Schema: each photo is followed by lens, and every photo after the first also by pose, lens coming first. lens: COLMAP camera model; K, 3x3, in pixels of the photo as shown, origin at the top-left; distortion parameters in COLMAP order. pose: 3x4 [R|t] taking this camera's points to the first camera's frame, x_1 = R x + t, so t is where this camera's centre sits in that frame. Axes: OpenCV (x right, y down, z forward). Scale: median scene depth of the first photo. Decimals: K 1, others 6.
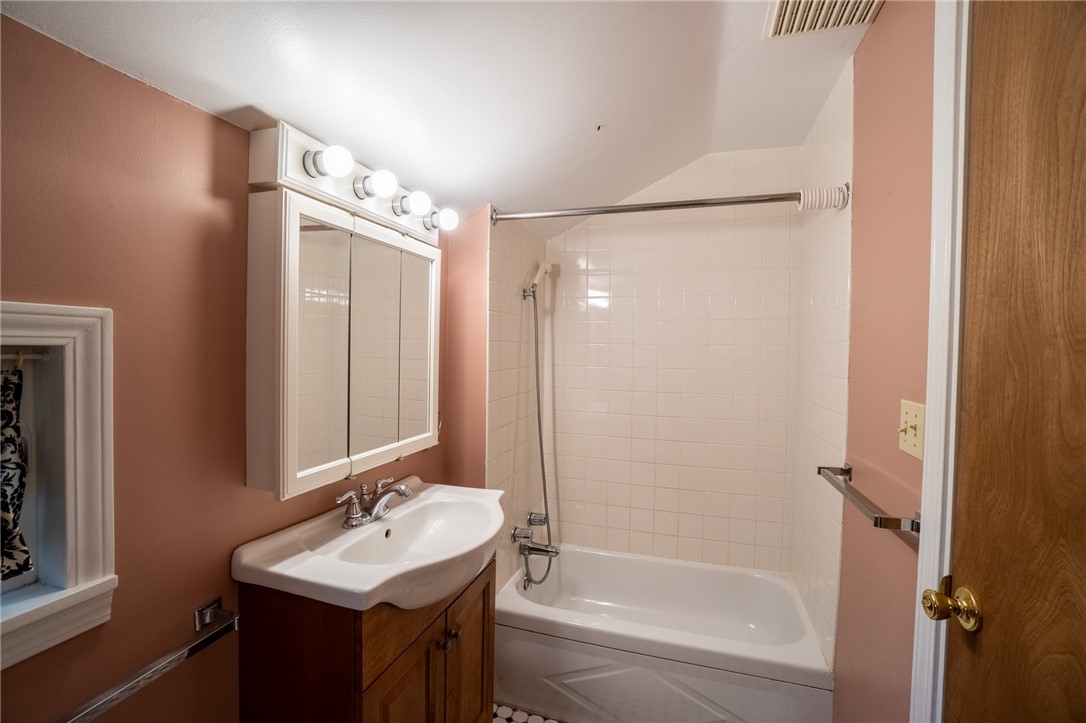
lens RADIAL K [[483.8, 0, 534.0], [0, 483.8, 362.7], [0, 0, 1]] dist [-0.059906, 0.019849]
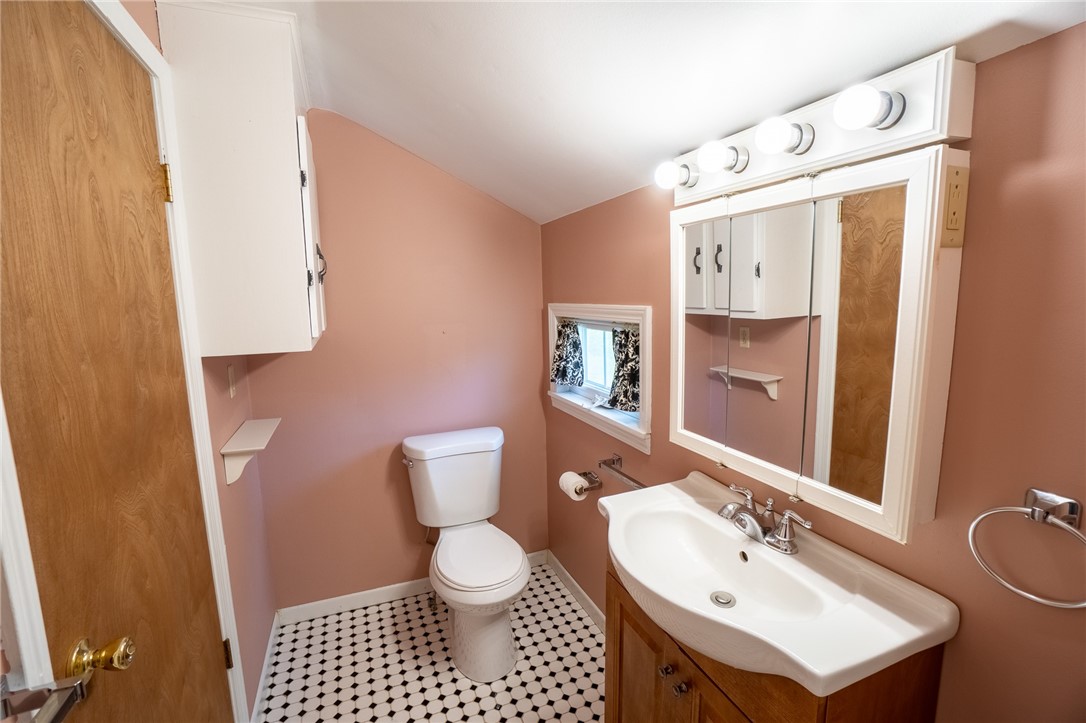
lens RADIAL K [[483.8, 0, 534.0], [0, 483.8, 362.7], [0, 0, 1]] dist [-0.059906, 0.019849]
pose [[-0.771246, 0.093909, -0.629572, 0.577569], [-0.011081, 0.986927, 0.160787, -0.142630], [0.636441, 0.130983, -0.760123, 1.593378]]
